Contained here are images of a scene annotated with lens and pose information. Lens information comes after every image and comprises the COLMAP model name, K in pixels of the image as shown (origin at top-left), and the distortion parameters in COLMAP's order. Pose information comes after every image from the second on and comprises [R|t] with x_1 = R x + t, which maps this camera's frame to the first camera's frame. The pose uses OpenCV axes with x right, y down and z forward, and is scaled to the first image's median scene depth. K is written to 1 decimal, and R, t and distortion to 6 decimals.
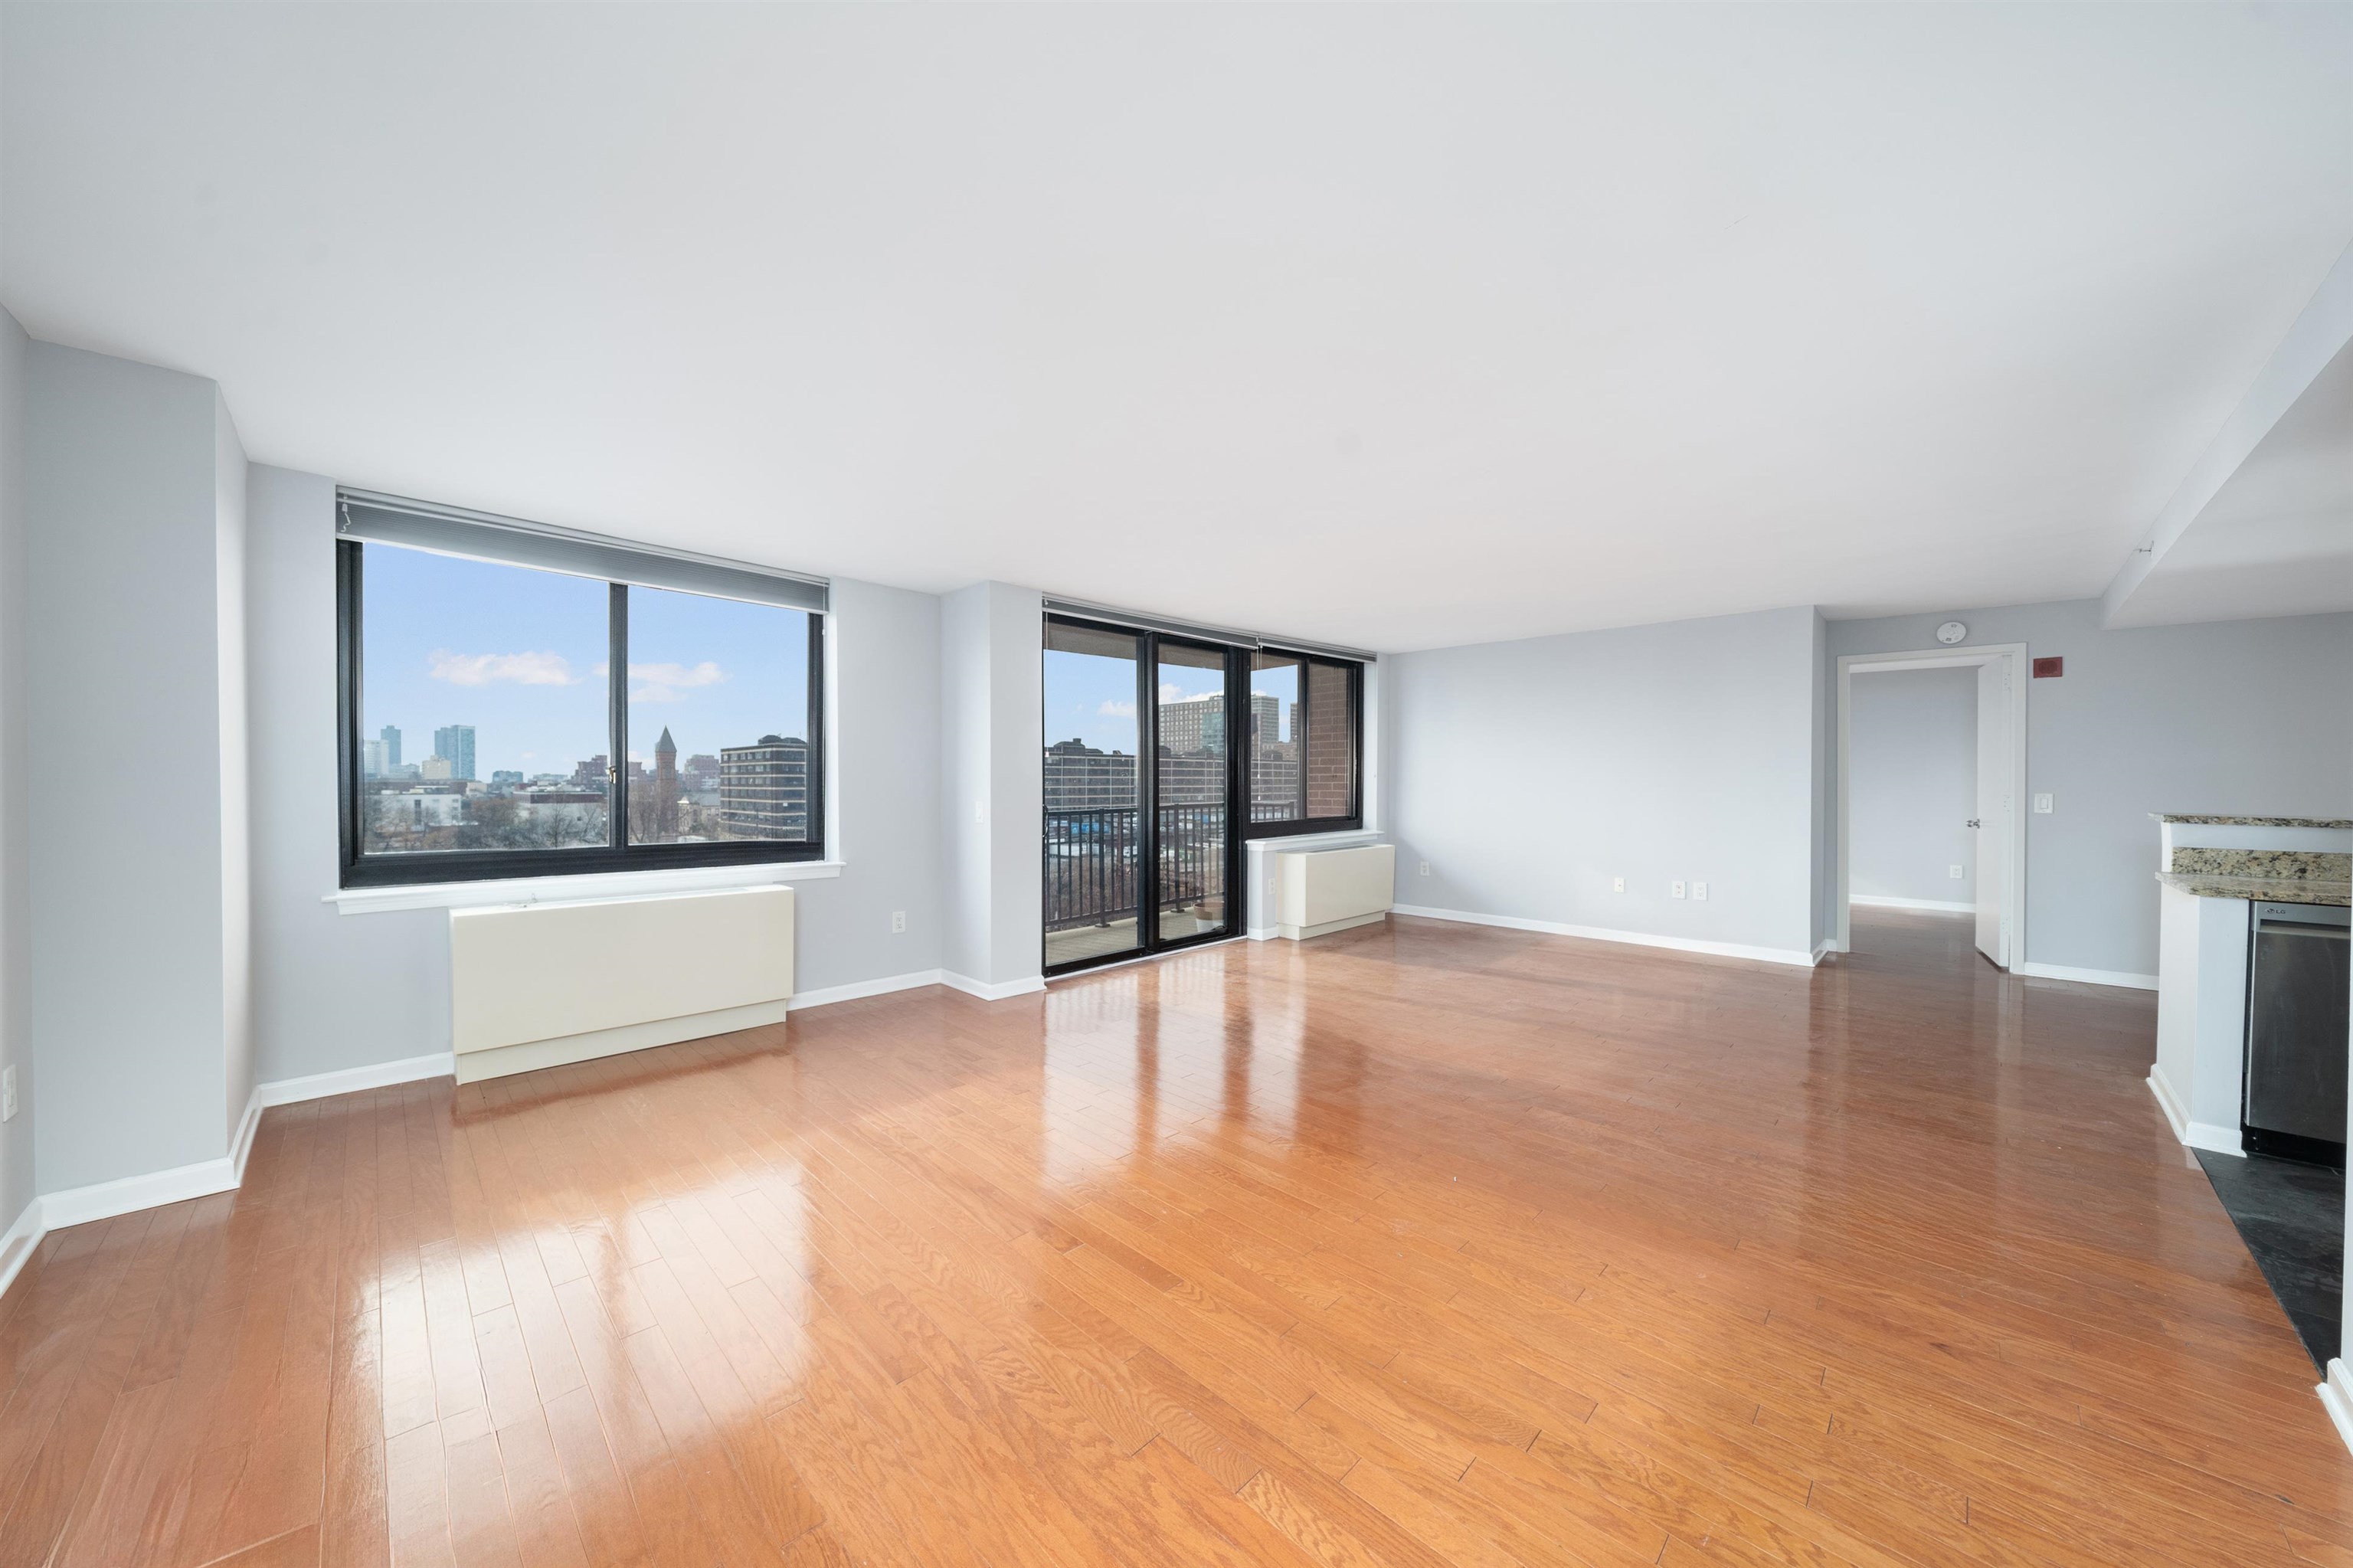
lens RADIAL K [[805.5, 0, 1184.6], [0, 805.5, 787.0], [0, 0, 1]] dist [-0.004604, 0.000390]
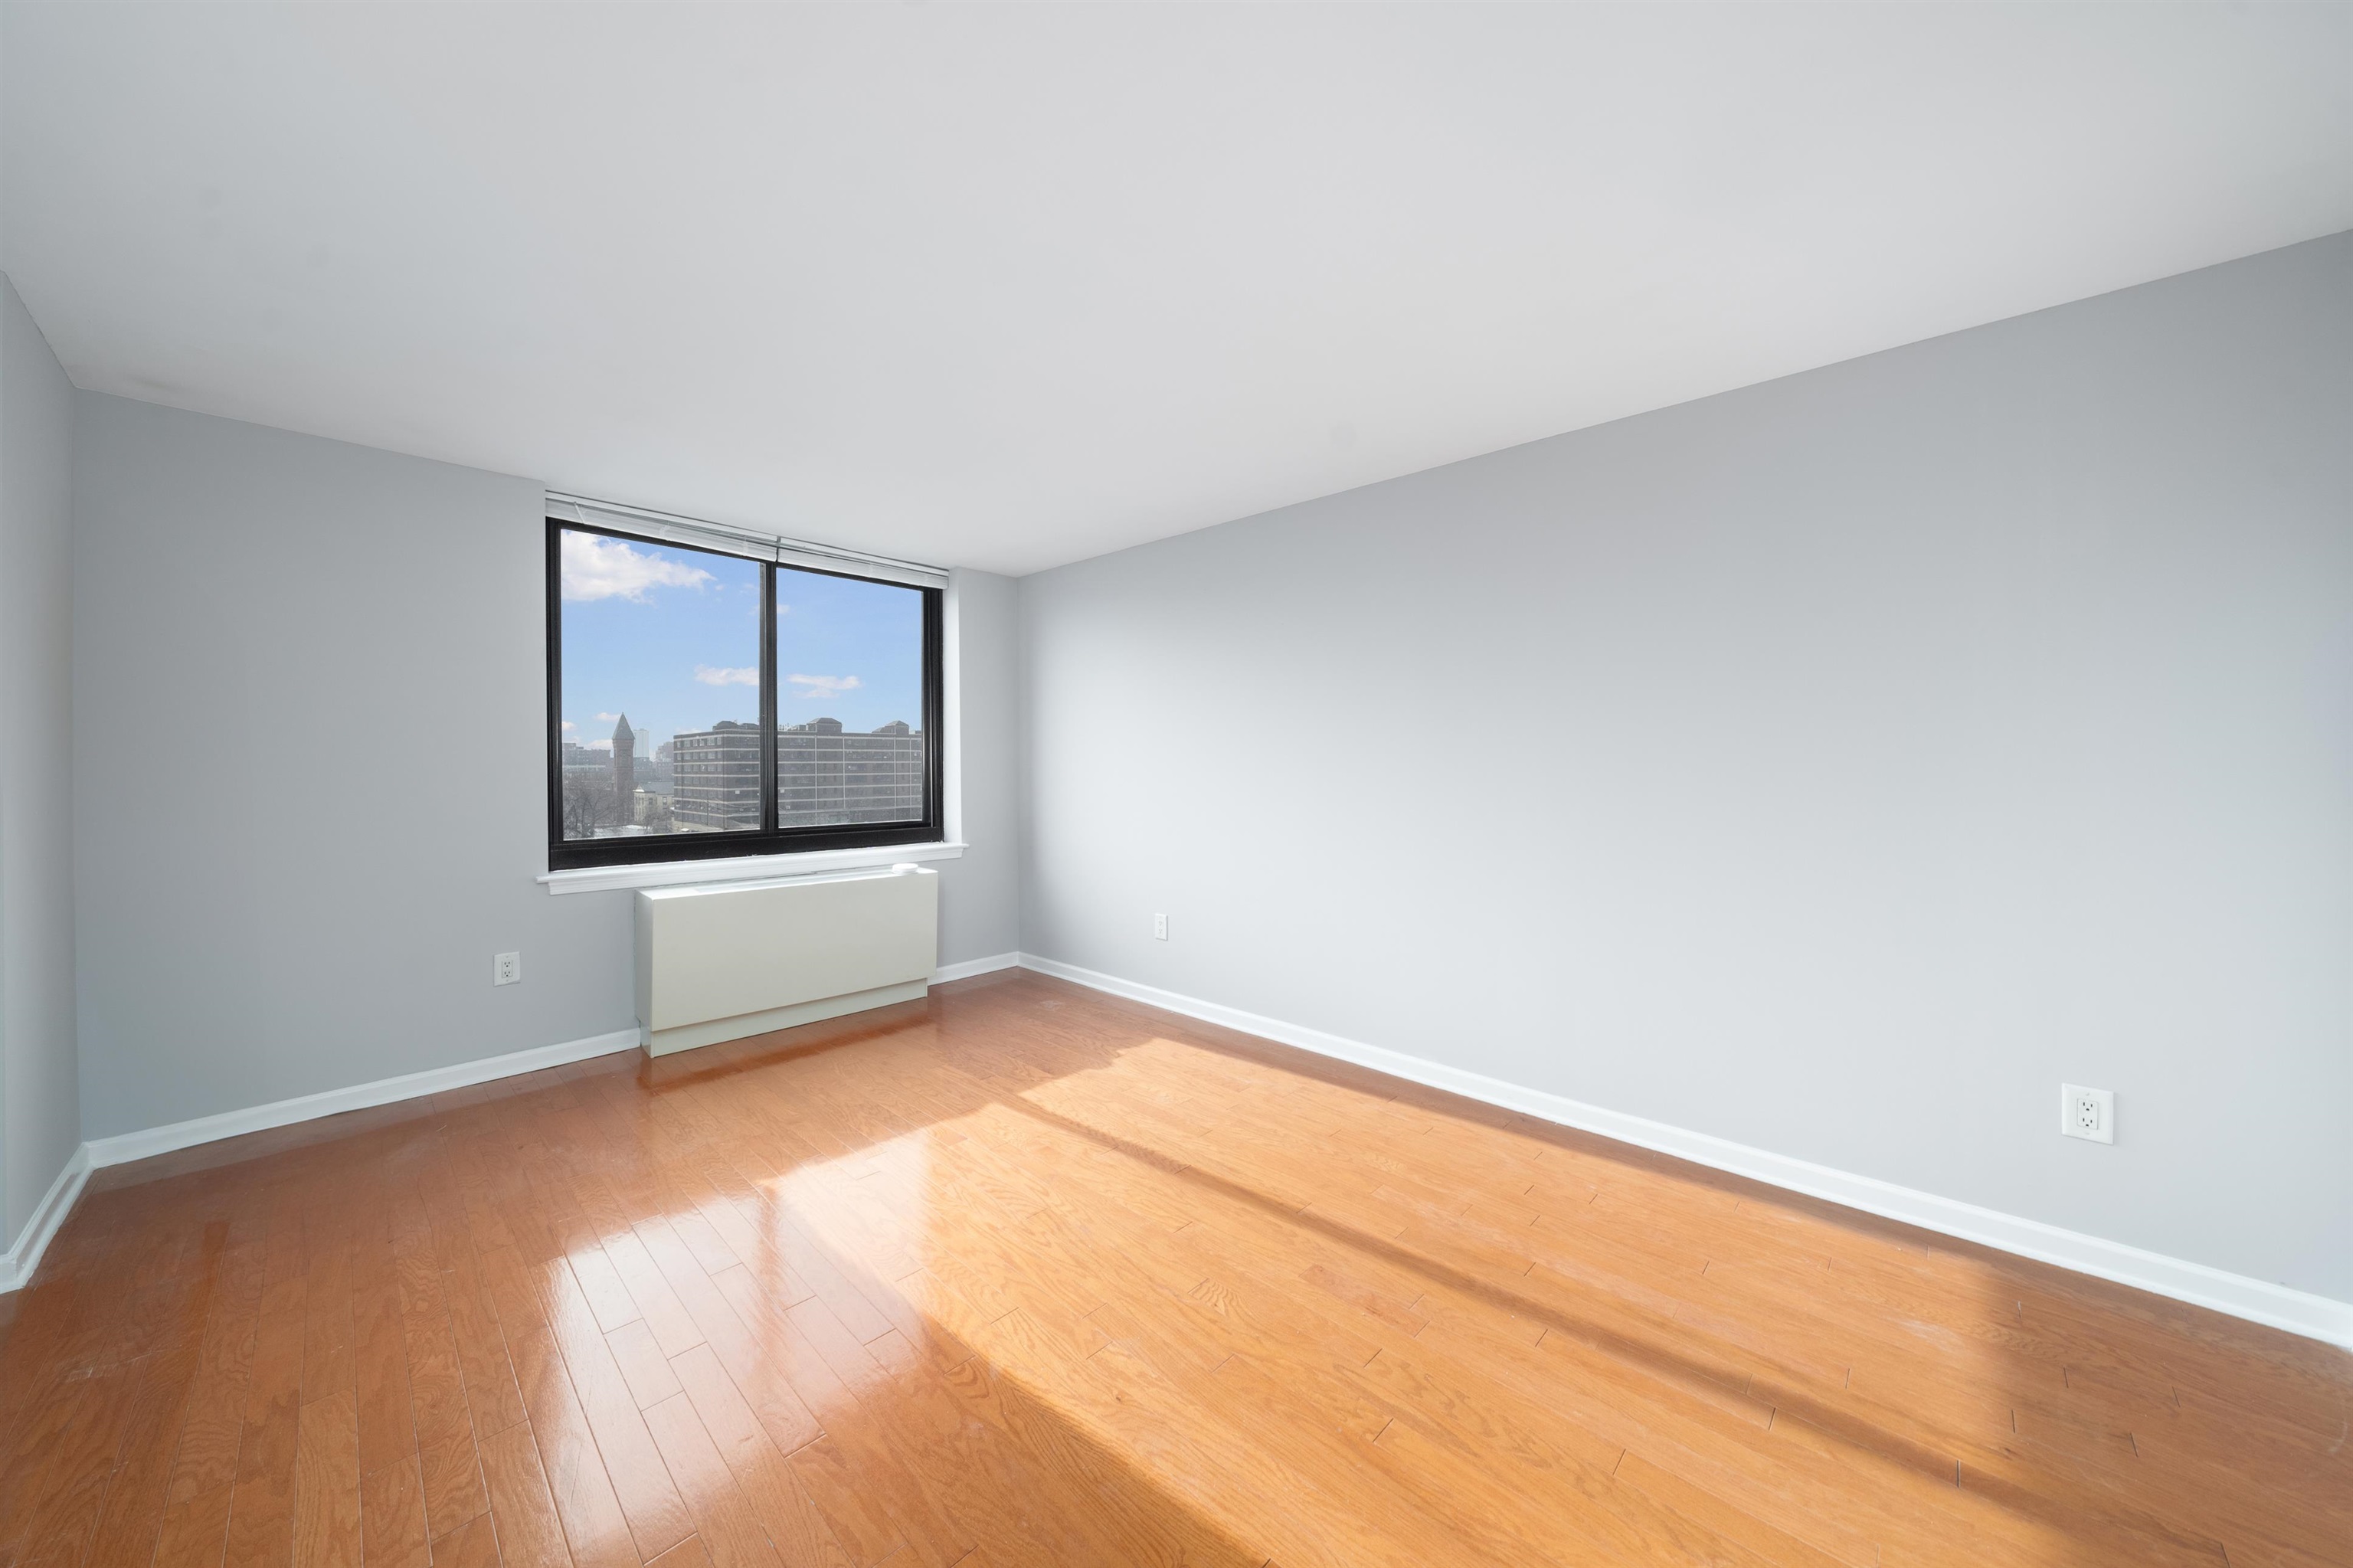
lens RADIAL K [[805.5, 0, 1180.3], [0, 805.5, 767.1], [0, 0, 1]] dist [-0.004604, 0.000390]
pose [[0.999100, -0.005886, 0.042017, -0.187035], [0.006133, 0.999965, -0.005738, 0.002169], [-0.041982, 0.005991, 0.999100, -0.057246]]
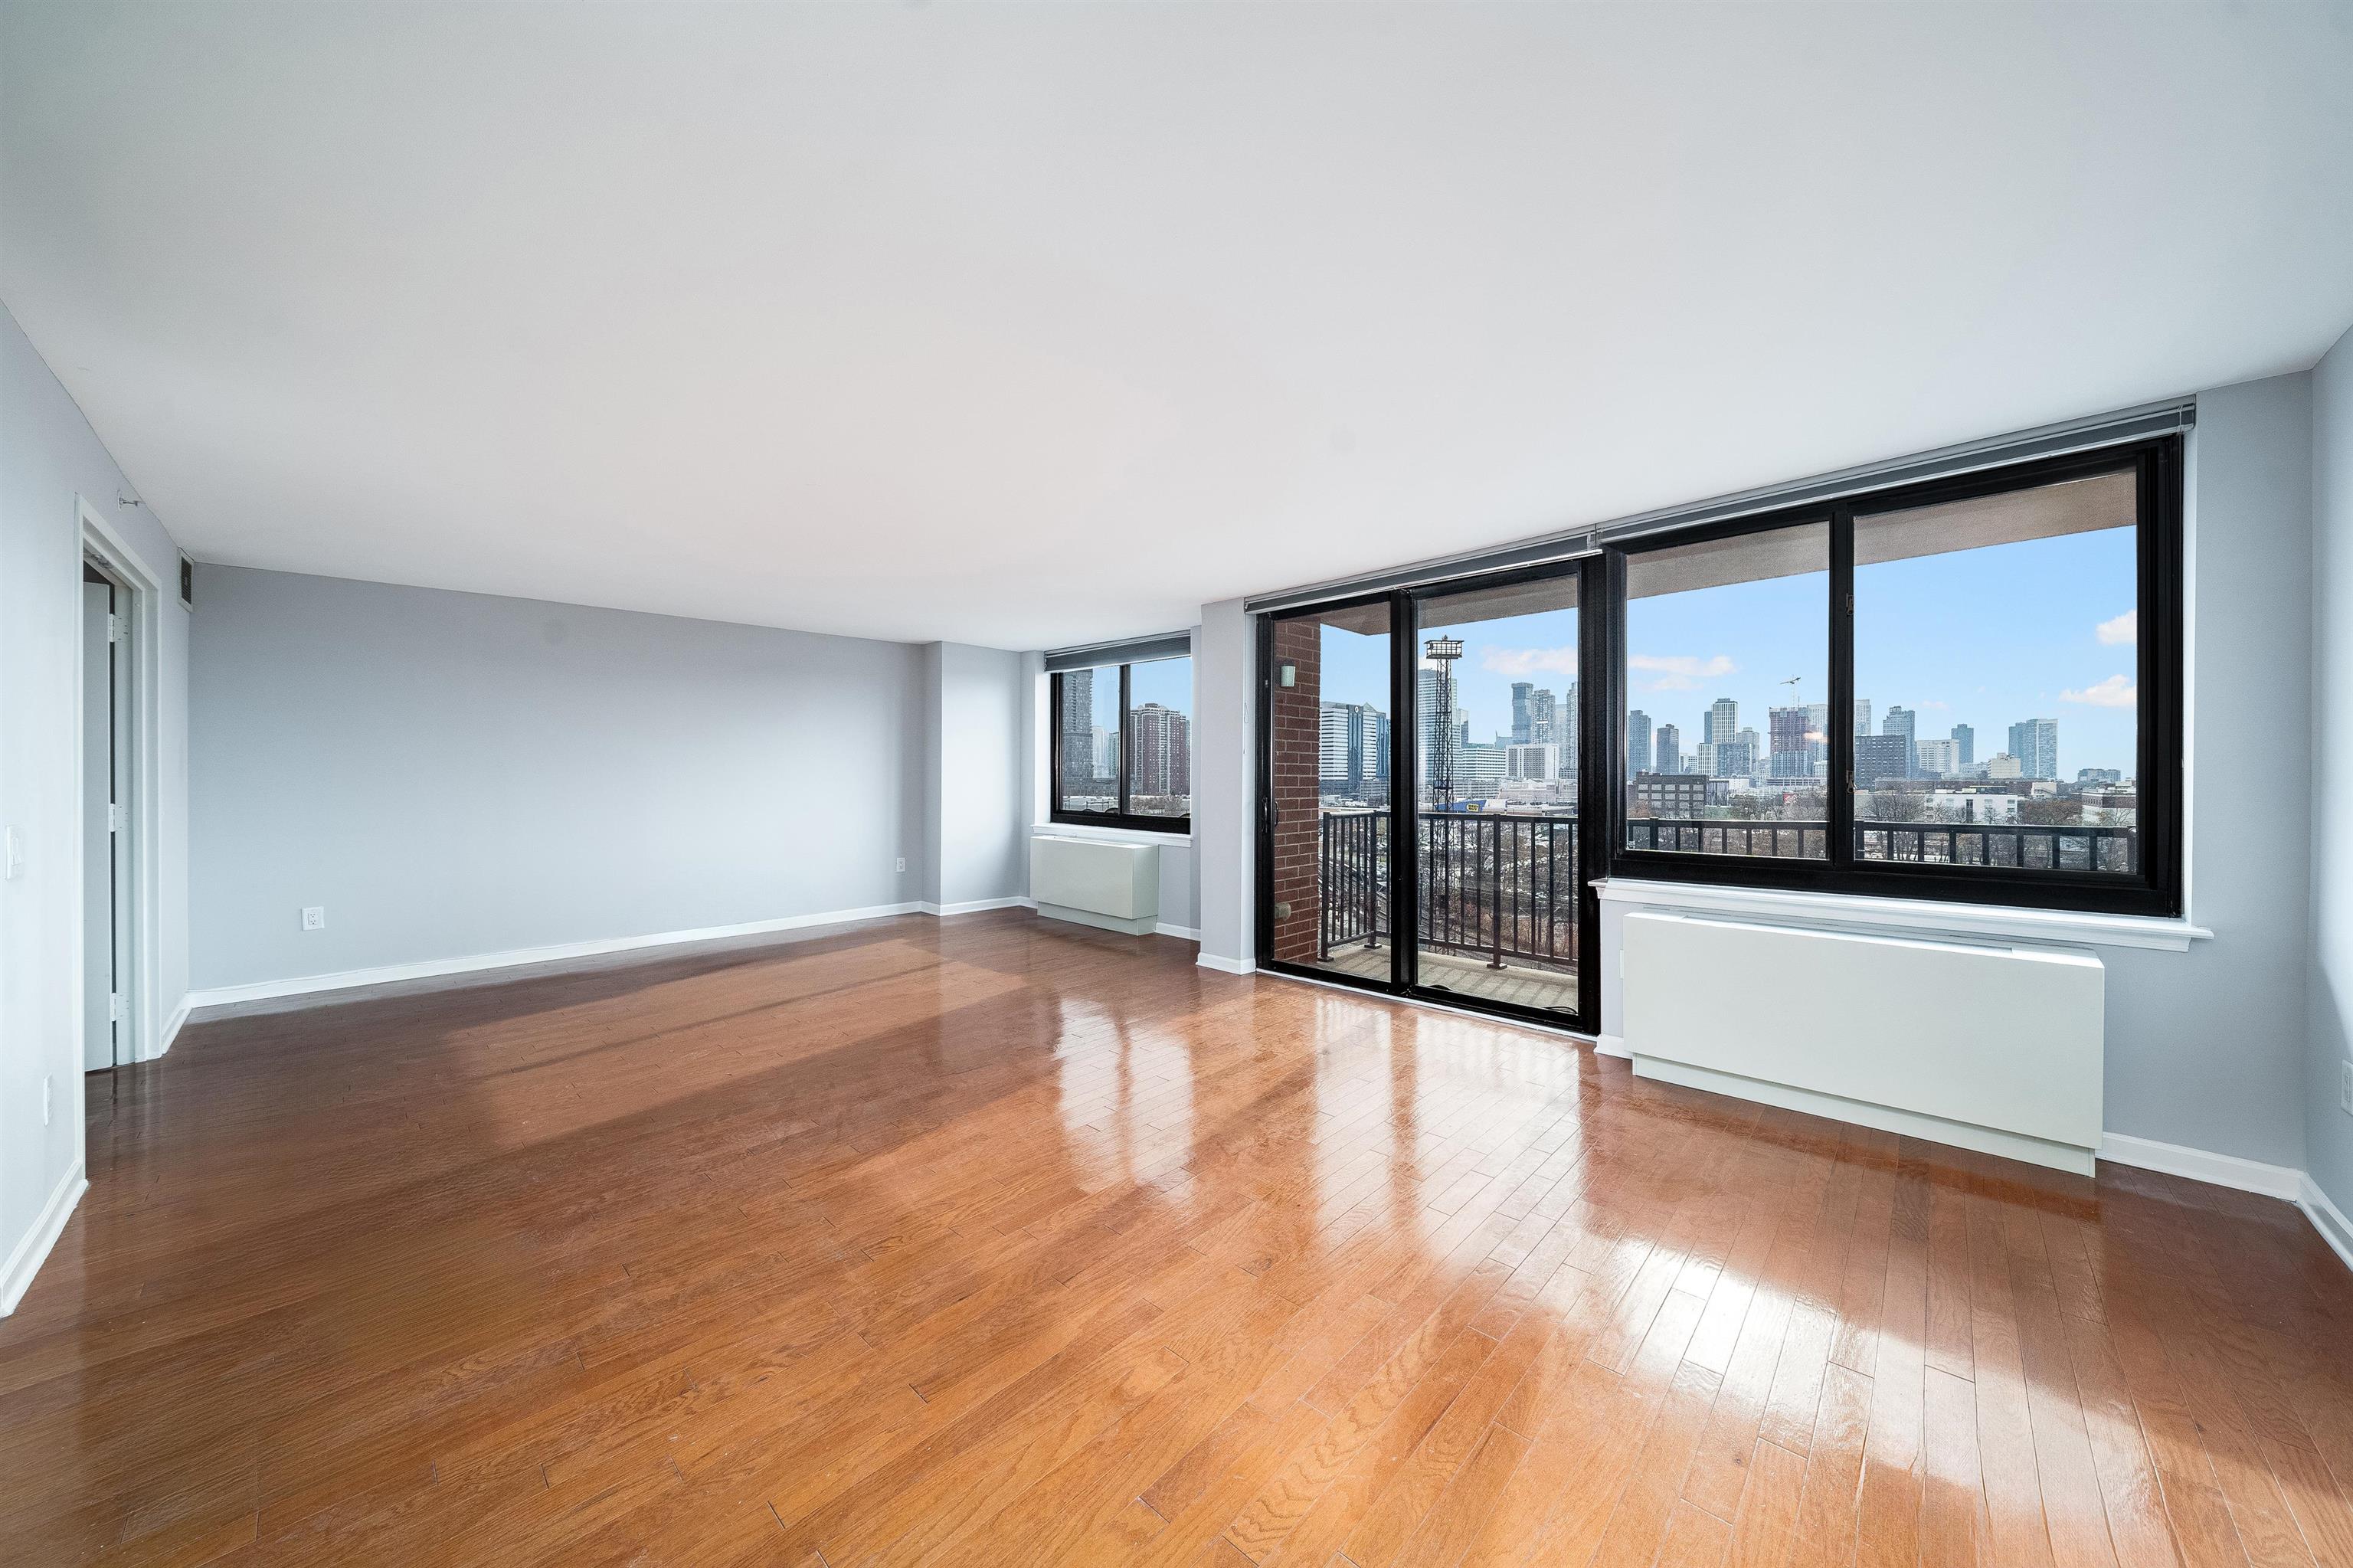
lens RADIAL K [[805.5, 0, 1174.7], [0, 805.5, 781.5], [0, 0, 1]] dist [-0.004604, 0.000390]
pose [[0.018145, 0.005519, -0.999820, 0.882802], [-0.011239, 0.999923, 0.005316, -0.006346], [0.999772, 0.011140, 0.018205, 0.896447]]
